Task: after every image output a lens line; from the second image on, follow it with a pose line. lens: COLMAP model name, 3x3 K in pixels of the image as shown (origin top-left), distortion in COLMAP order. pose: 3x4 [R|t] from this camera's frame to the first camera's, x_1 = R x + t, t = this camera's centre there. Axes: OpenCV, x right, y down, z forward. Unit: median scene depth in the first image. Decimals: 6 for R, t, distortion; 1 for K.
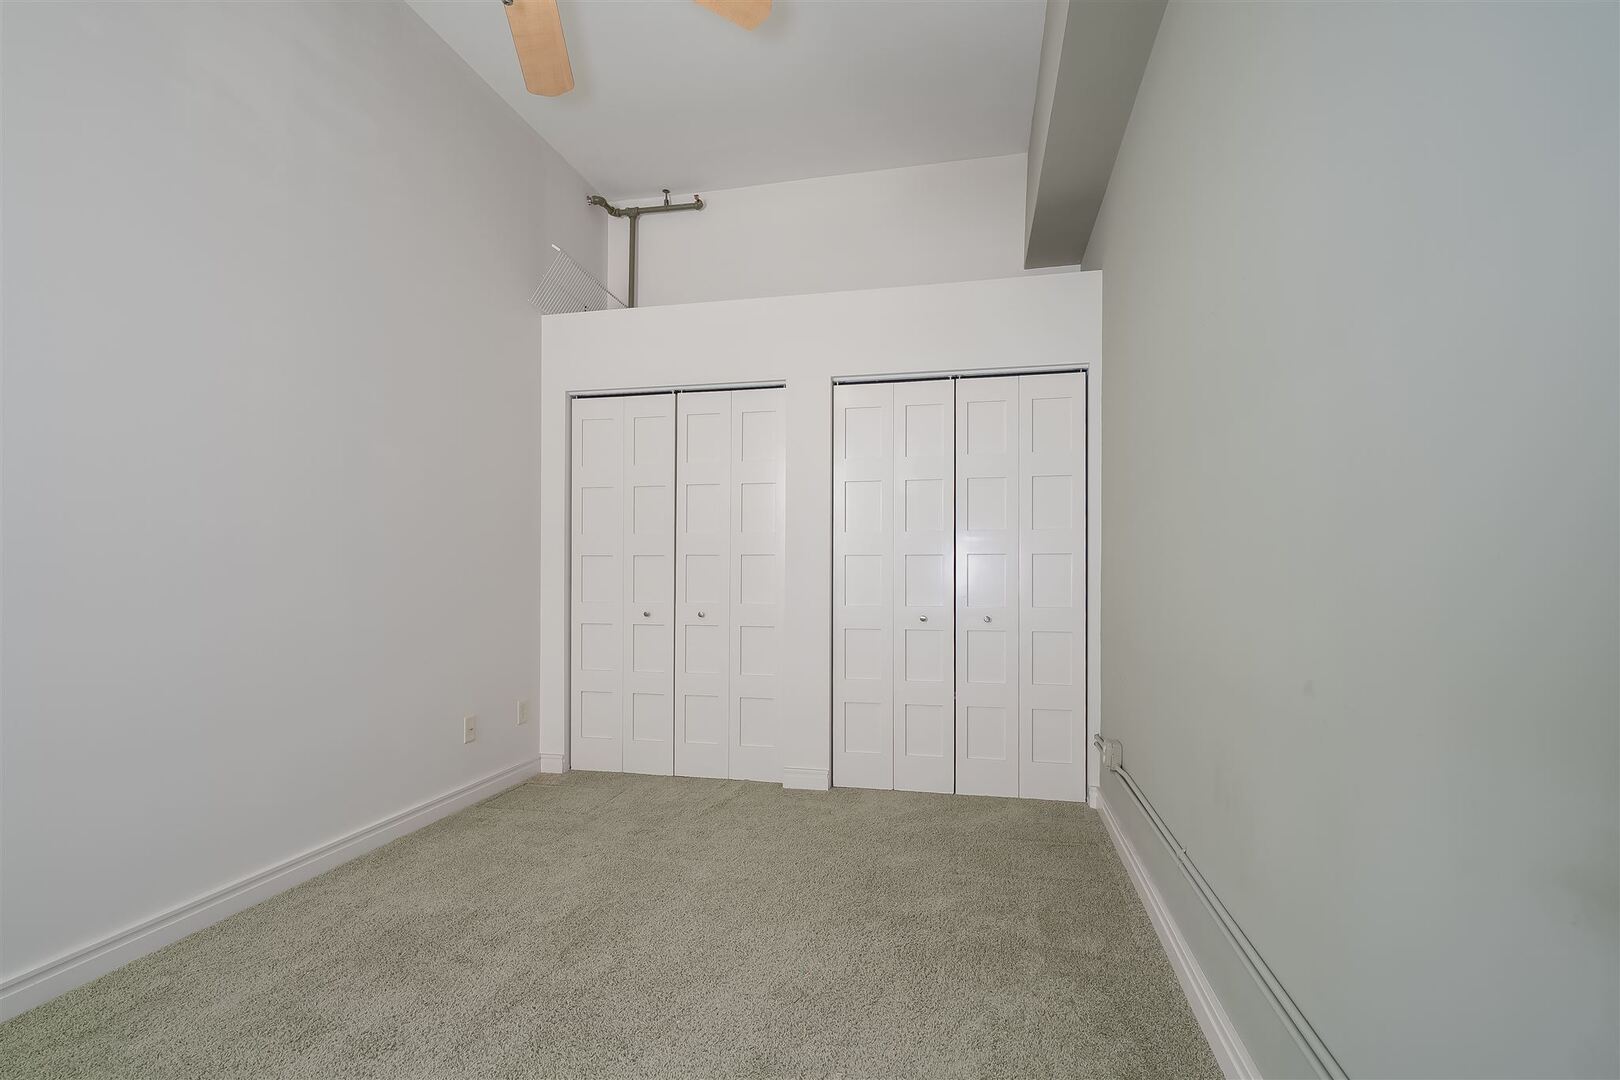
lens RADIAL K [[752.8, 0, 811.1], [0, 752.8, 570.6], [0, 0, 1]] dist [0.000415, 0.000013]
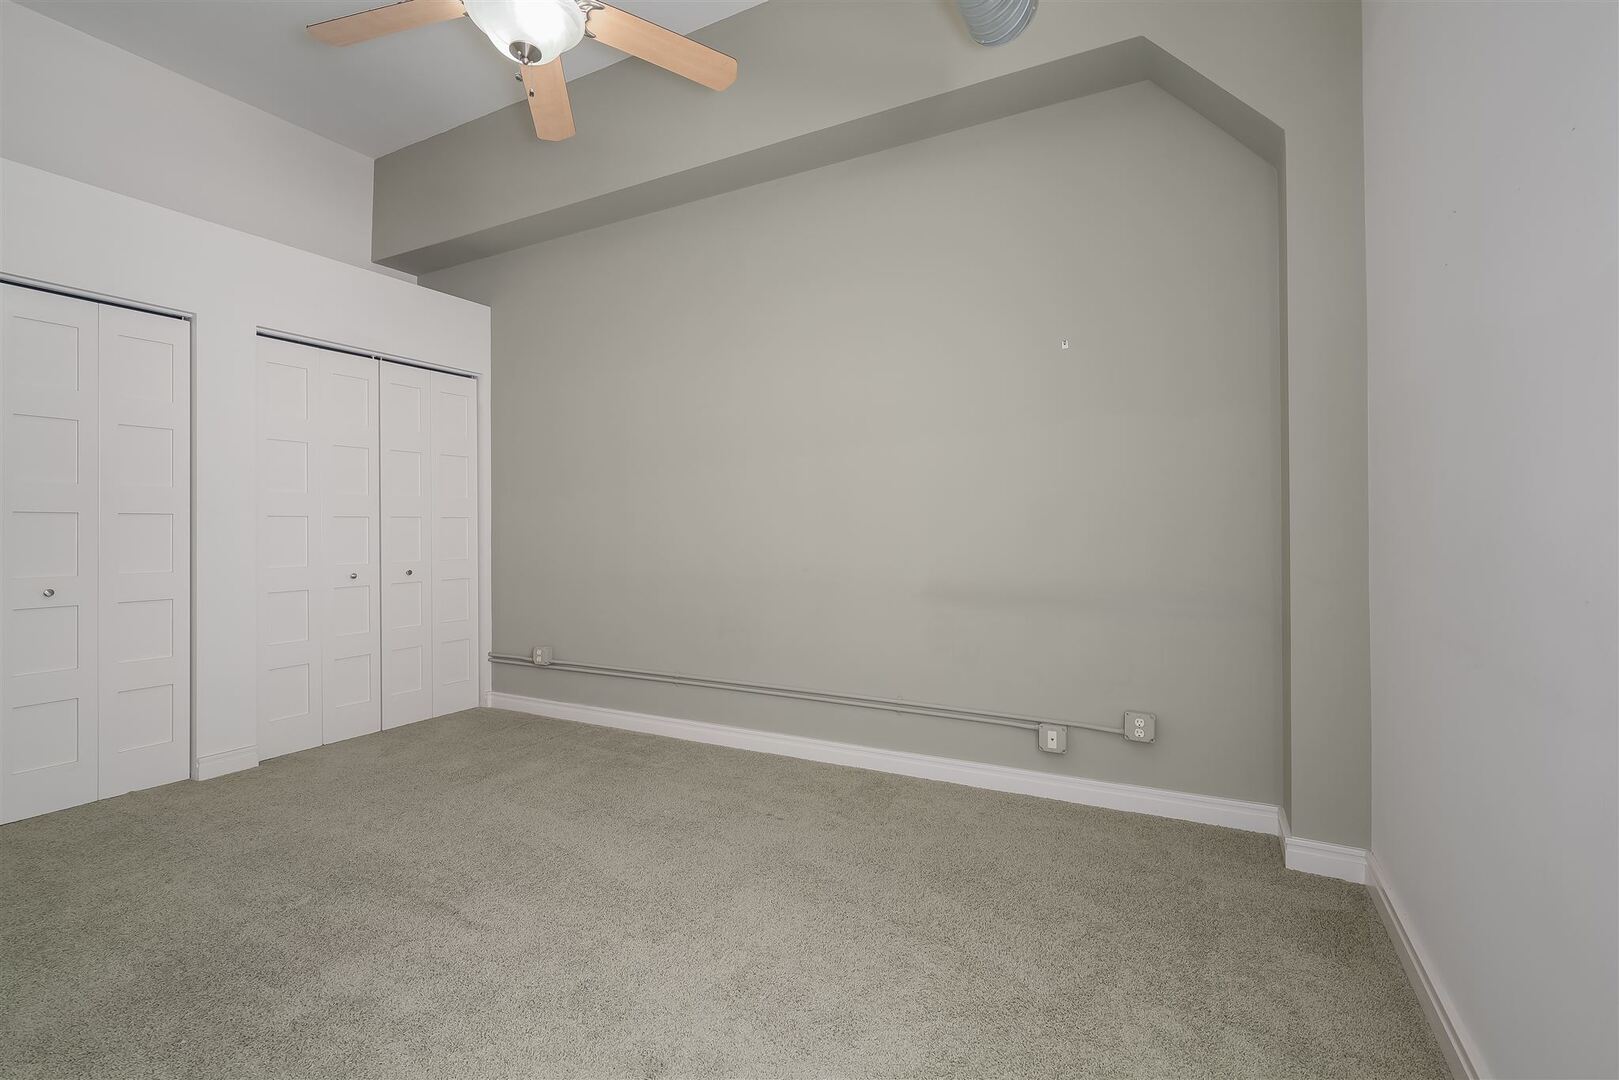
lens RADIAL K [[725.6, 0, 809.5], [0, 725.6, 540.0], [0, 0, 1]] dist [0.001592, 0.000085]
pose [[0.274335, -0.018550, 0.961455, -0.699357], [0.002151, 0.999823, 0.018676, -0.005093], [-0.961632, -0.003055, 0.274327, 0.093537]]
